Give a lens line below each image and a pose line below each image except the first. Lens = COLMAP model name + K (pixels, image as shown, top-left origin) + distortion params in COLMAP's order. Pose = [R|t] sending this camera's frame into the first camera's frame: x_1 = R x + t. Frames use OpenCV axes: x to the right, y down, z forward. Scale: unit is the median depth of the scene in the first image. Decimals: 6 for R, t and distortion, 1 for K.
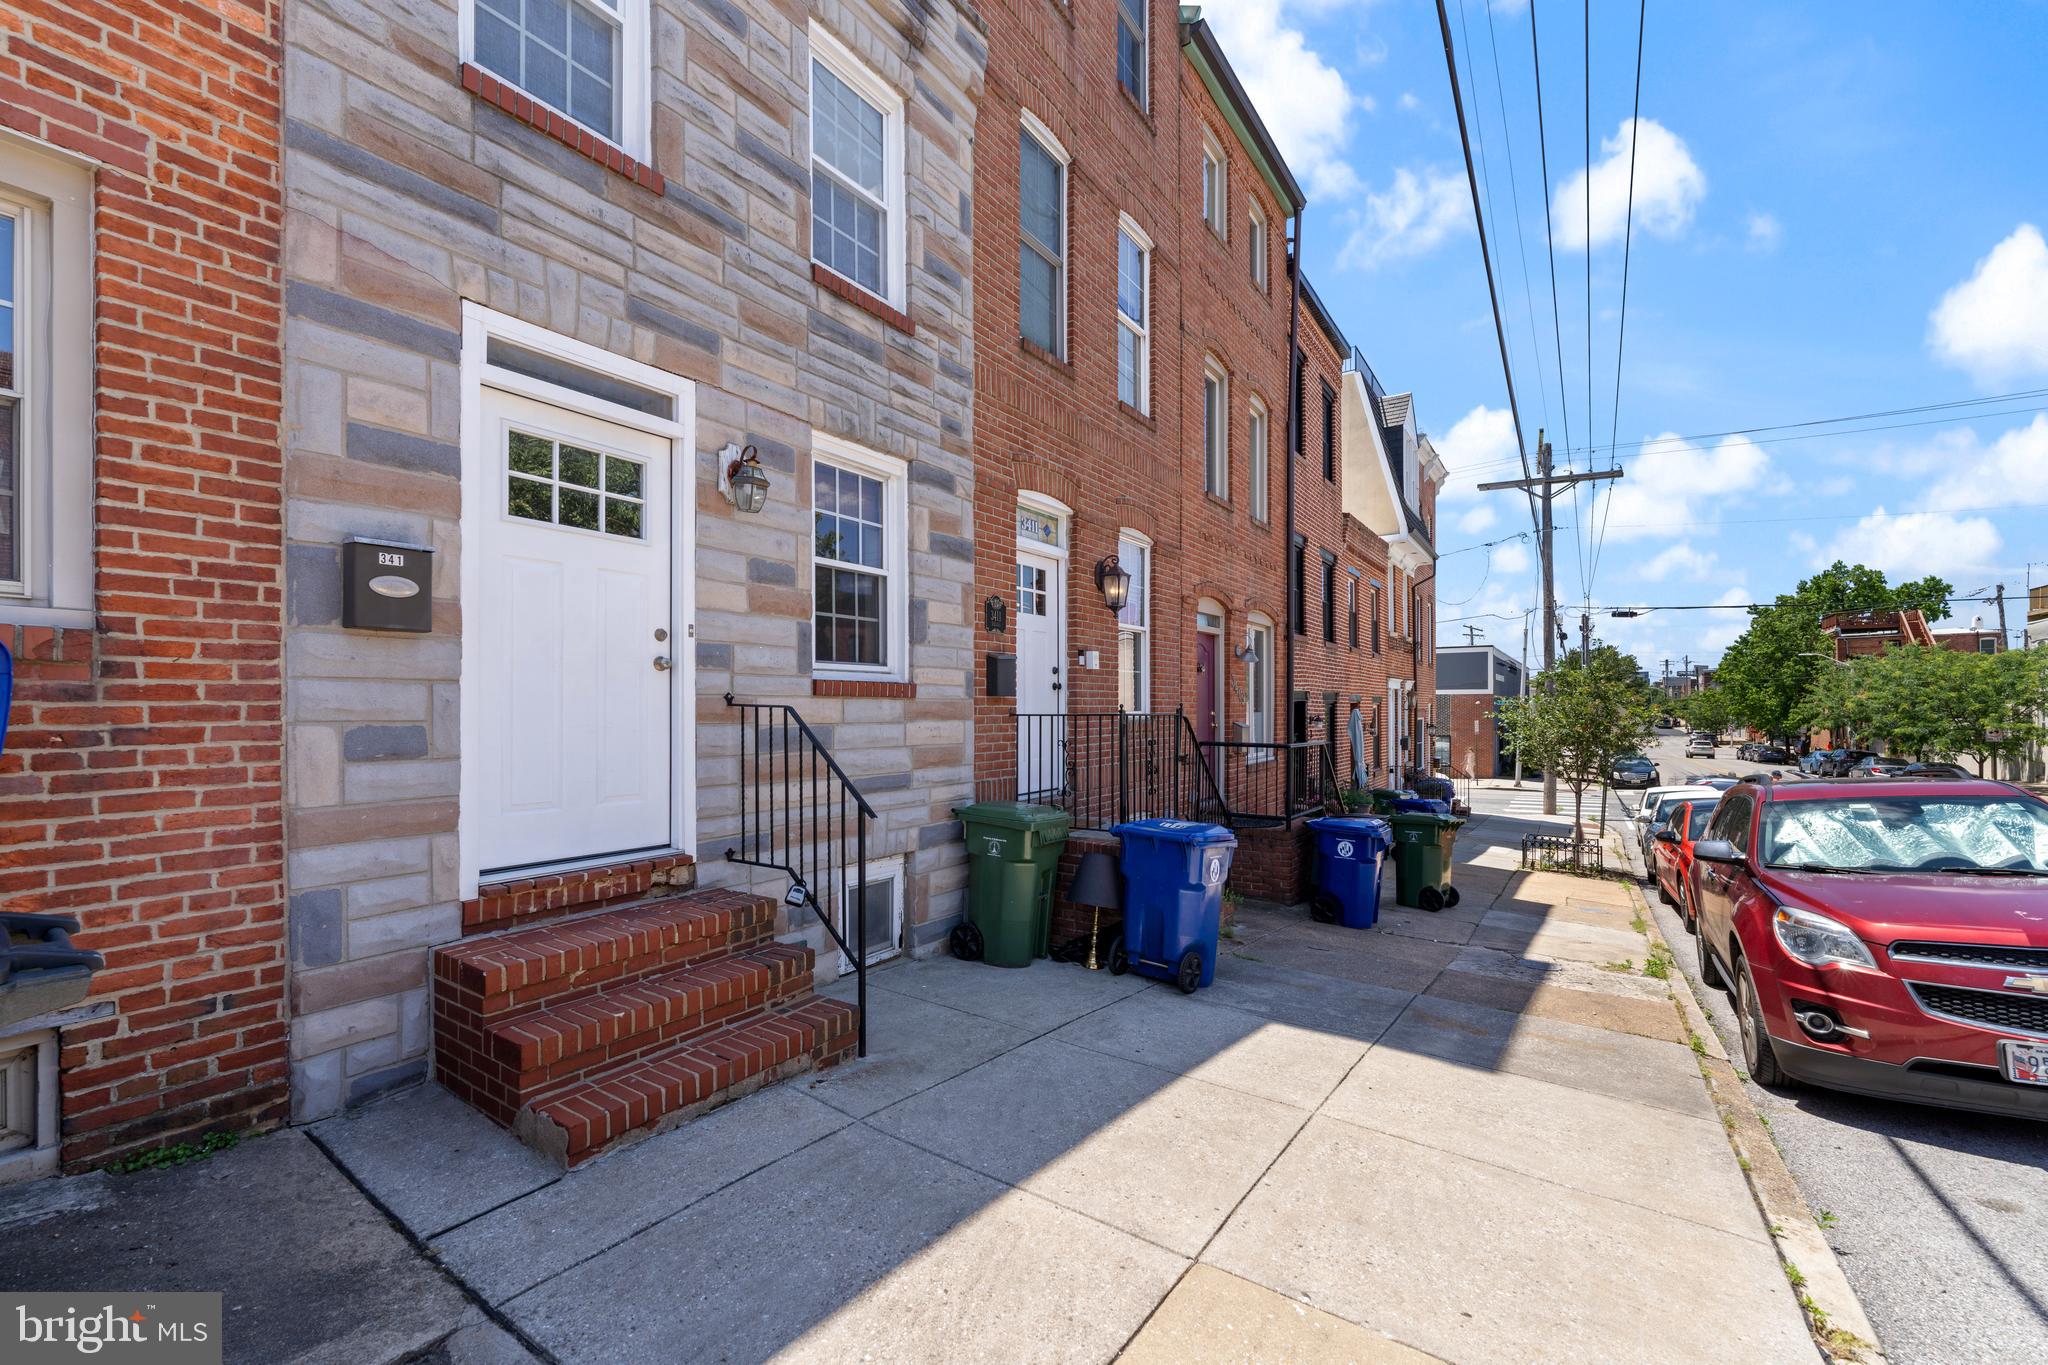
lens RADIAL K [[836.8, 0, 1046.5], [0, 836.8, 712.2], [0, 0, 1]] dist [0.001541, -0.000466]
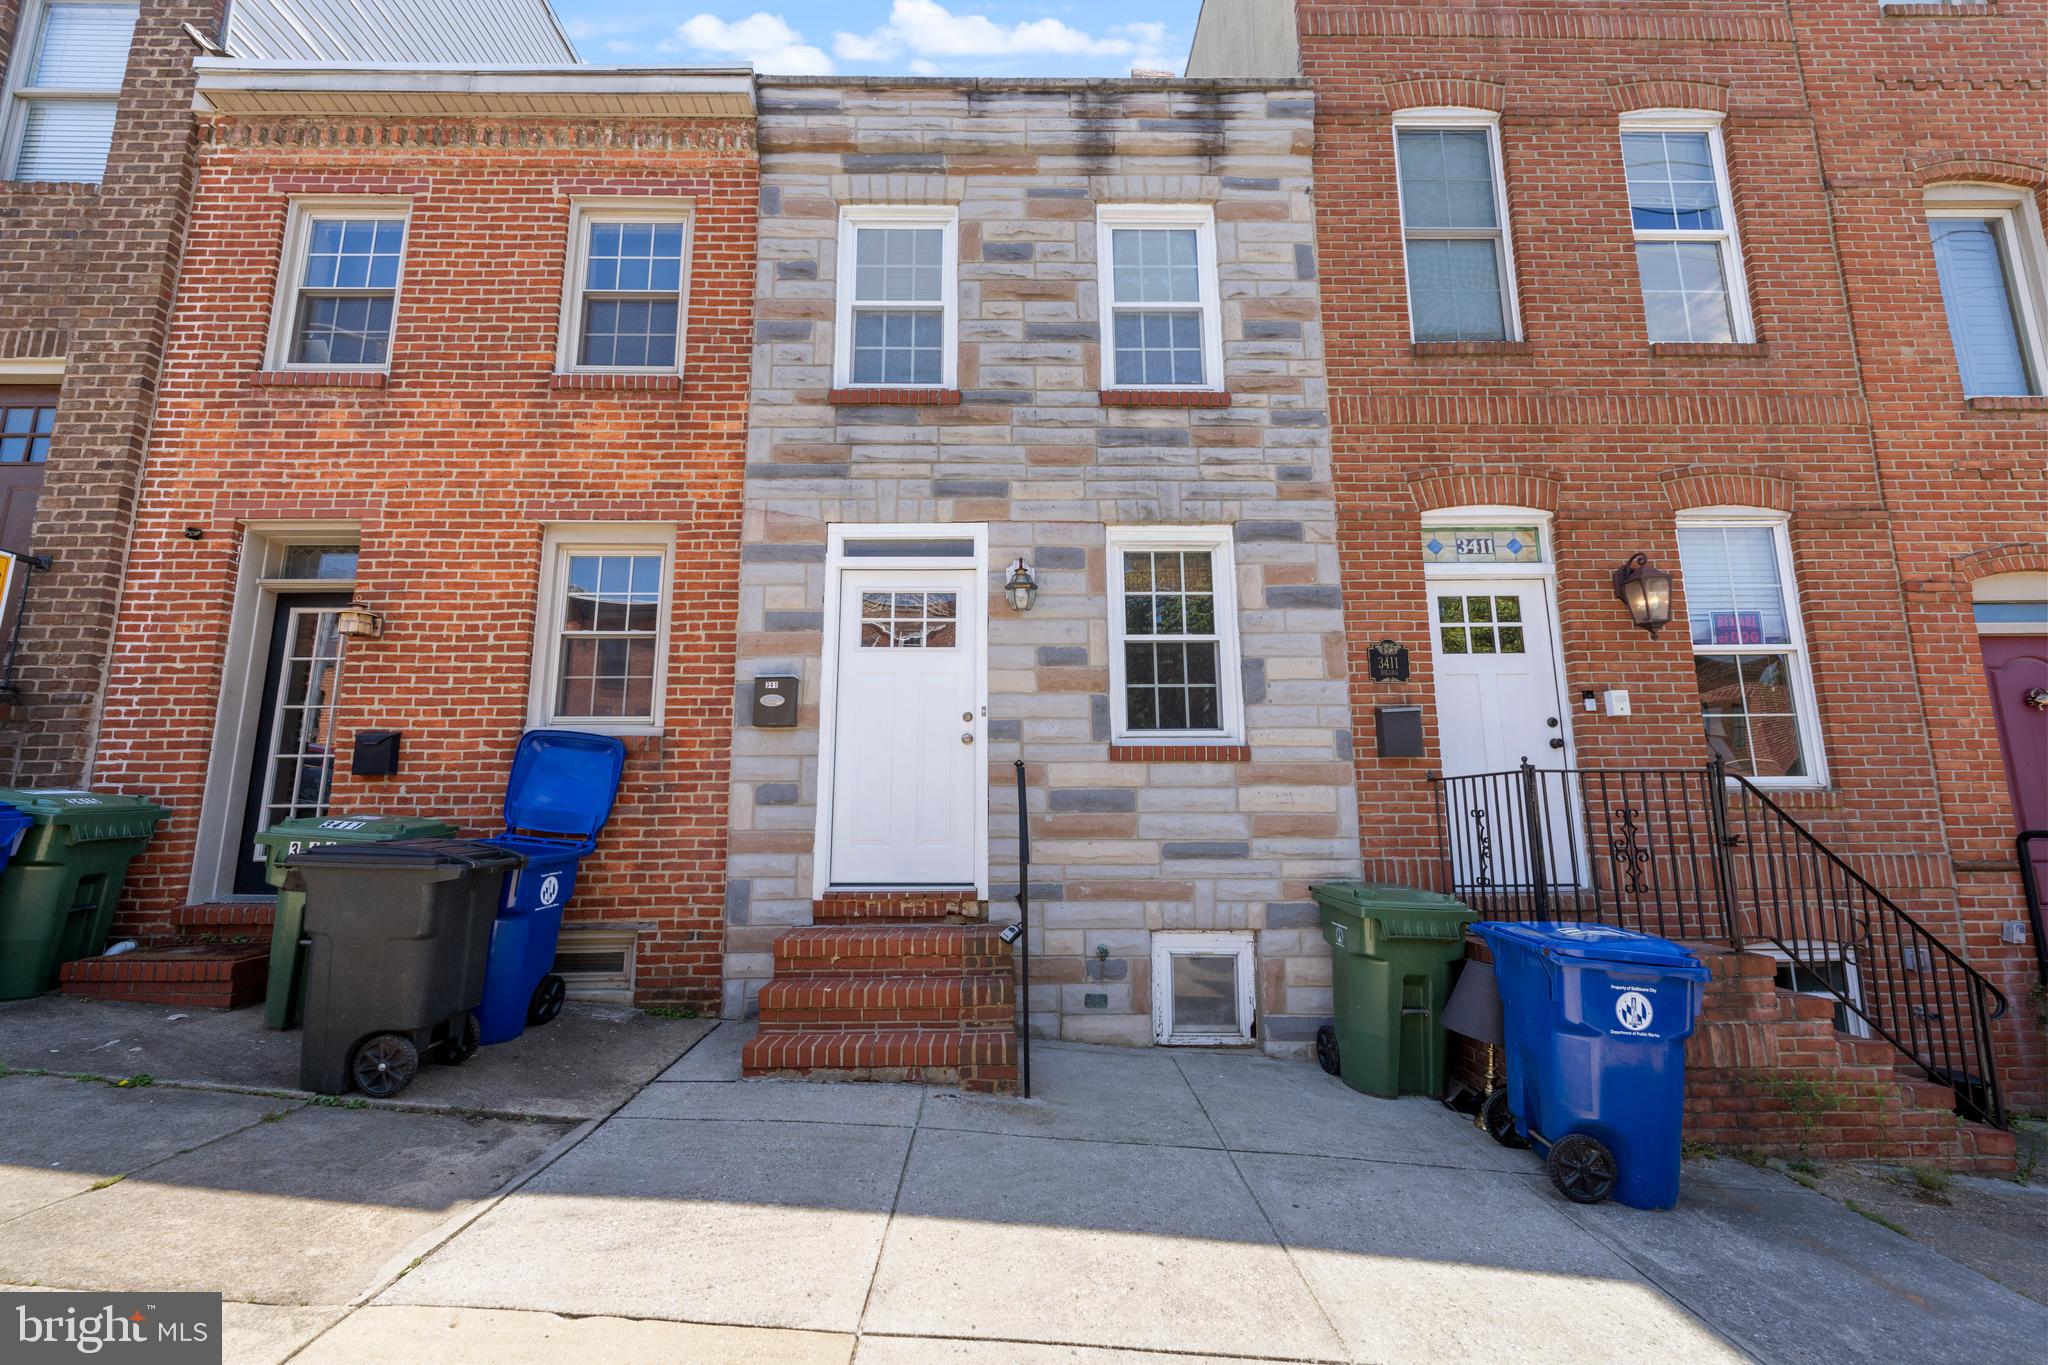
lens RADIAL K [[836.8, 0, 1024.0], [0, 836.8, 681.6], [0, 0, 1]] dist [0.001541, -0.000466]
pose [[0.564130, -0.136639, -0.814302, 0.649199], [0.001213, 0.986348, -0.164667, 0.067130], [0.825685, 0.091906, 0.556594, 0.342814]]
